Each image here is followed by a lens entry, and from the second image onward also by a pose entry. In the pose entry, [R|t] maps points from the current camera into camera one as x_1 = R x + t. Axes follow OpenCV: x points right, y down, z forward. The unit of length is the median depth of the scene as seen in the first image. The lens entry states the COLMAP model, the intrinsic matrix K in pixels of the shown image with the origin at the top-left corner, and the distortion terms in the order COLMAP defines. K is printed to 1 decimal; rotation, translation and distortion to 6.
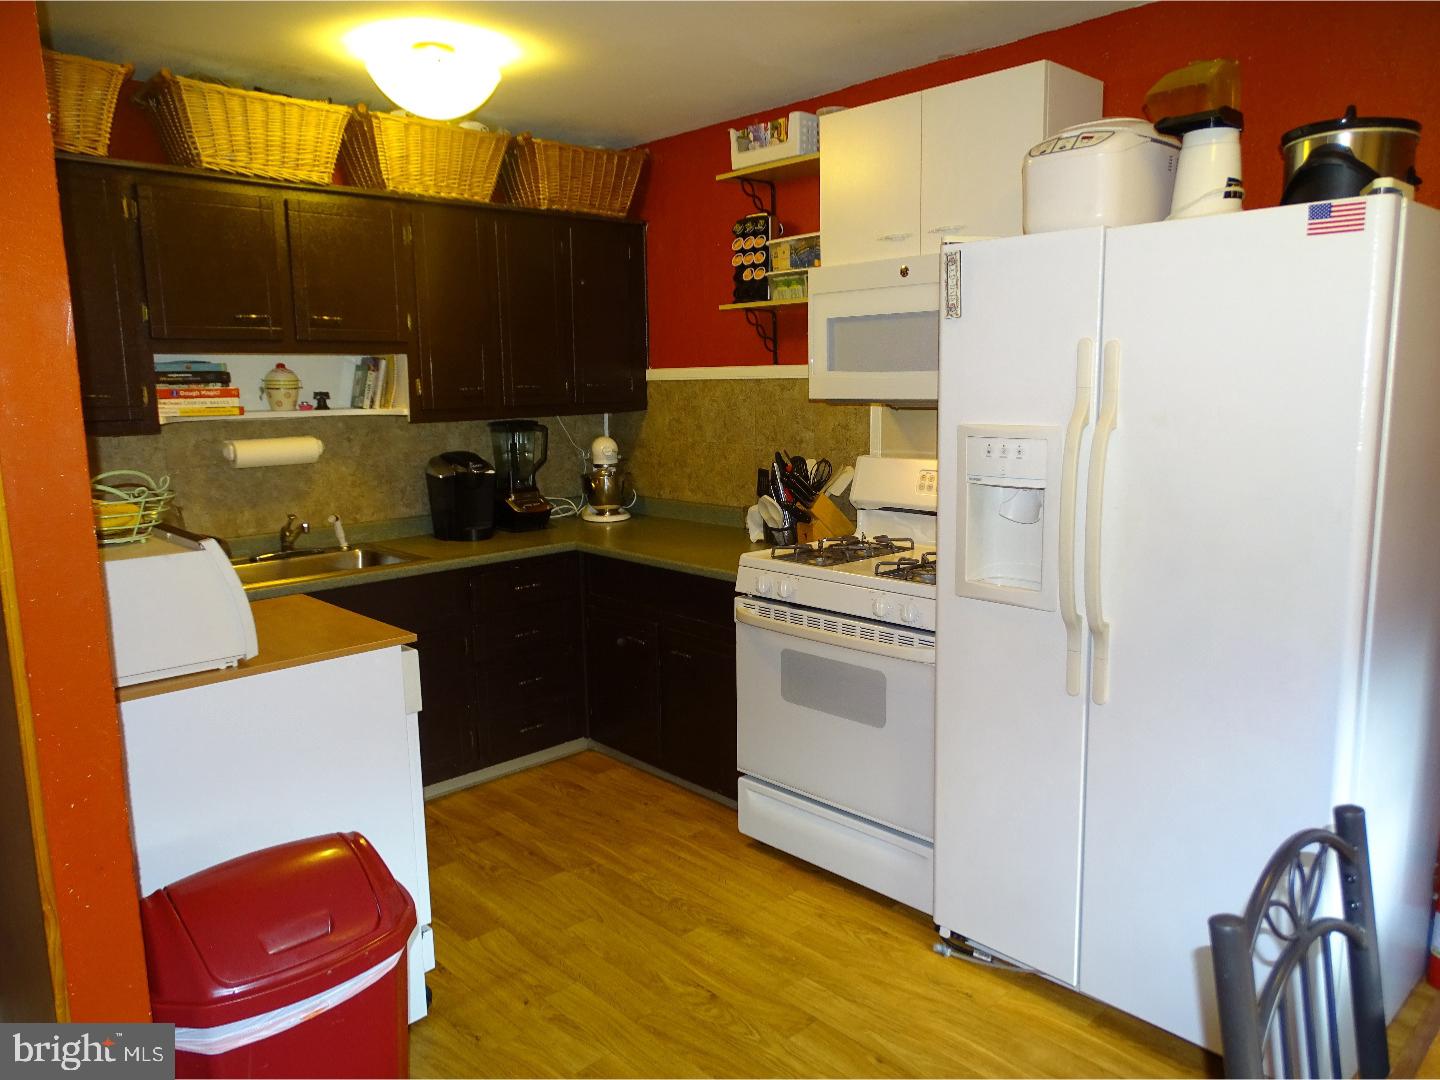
lens RADIAL K [[1033.9, 0, 714.1], [0, 1033.9, 540.4], [0, 0, 1]] dist [0.021312, 0.002569]
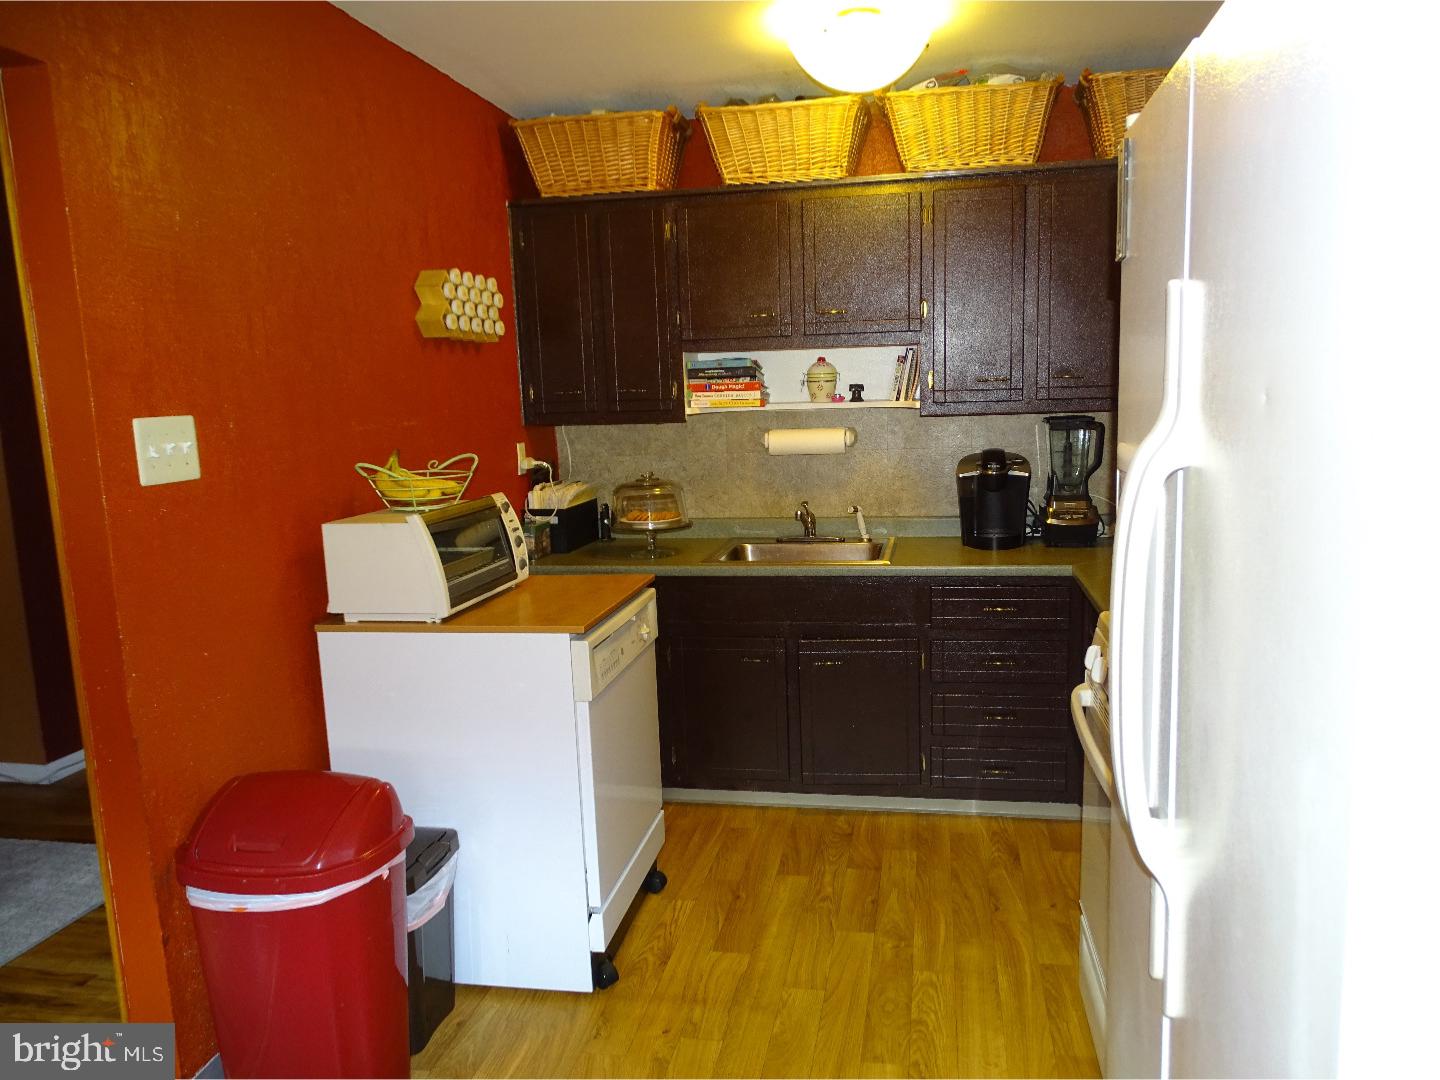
lens RADIAL K [[1033.9, 0, 720.4], [0, 1033.9, 537.3], [0, 0, 1]] dist [0.021312, 0.002569]
pose [[0.592162, 0.117987, -0.797134, 0.389388], [-0.104940, 0.992090, 0.068887, -0.053726], [0.798956, 0.042859, 0.599860, 0.313711]]
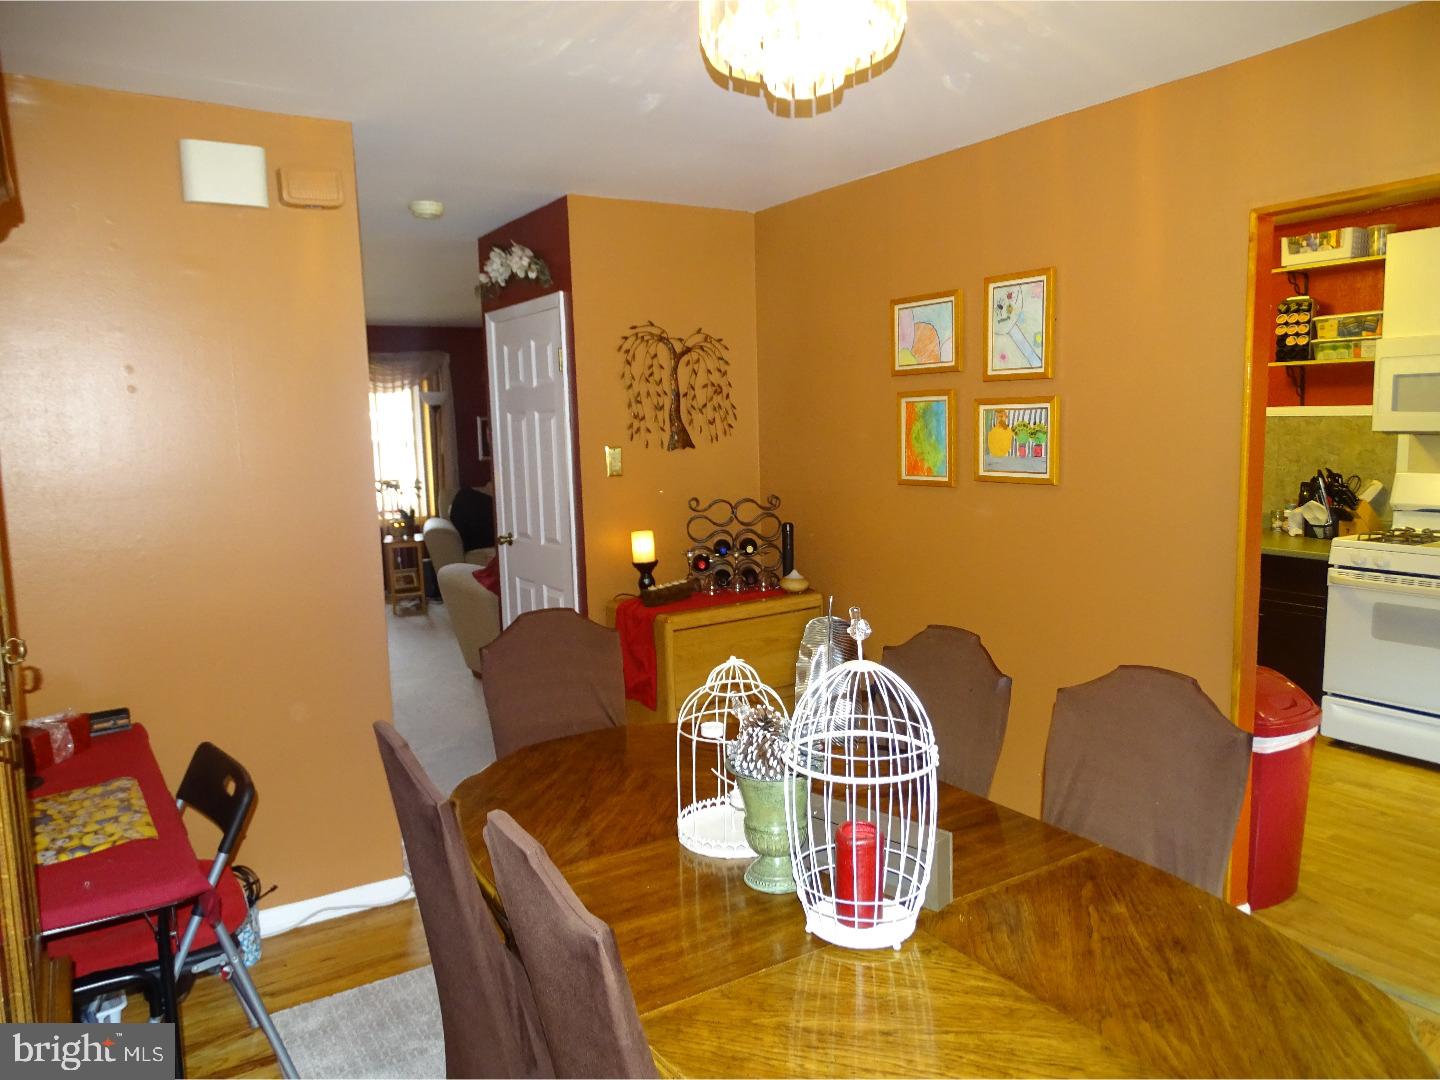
lens RADIAL K [[1033.9, 0, 724.2], [0, 1033.9, 542.0], [0, 0, 1]] dist [0.021312, 0.002569]
pose [[0.985656, 0.010534, -0.168435, -0.513702], [-0.016258, 0.999335, -0.032644, 0.073063], [0.167979, 0.034914, 0.985172, -0.519701]]
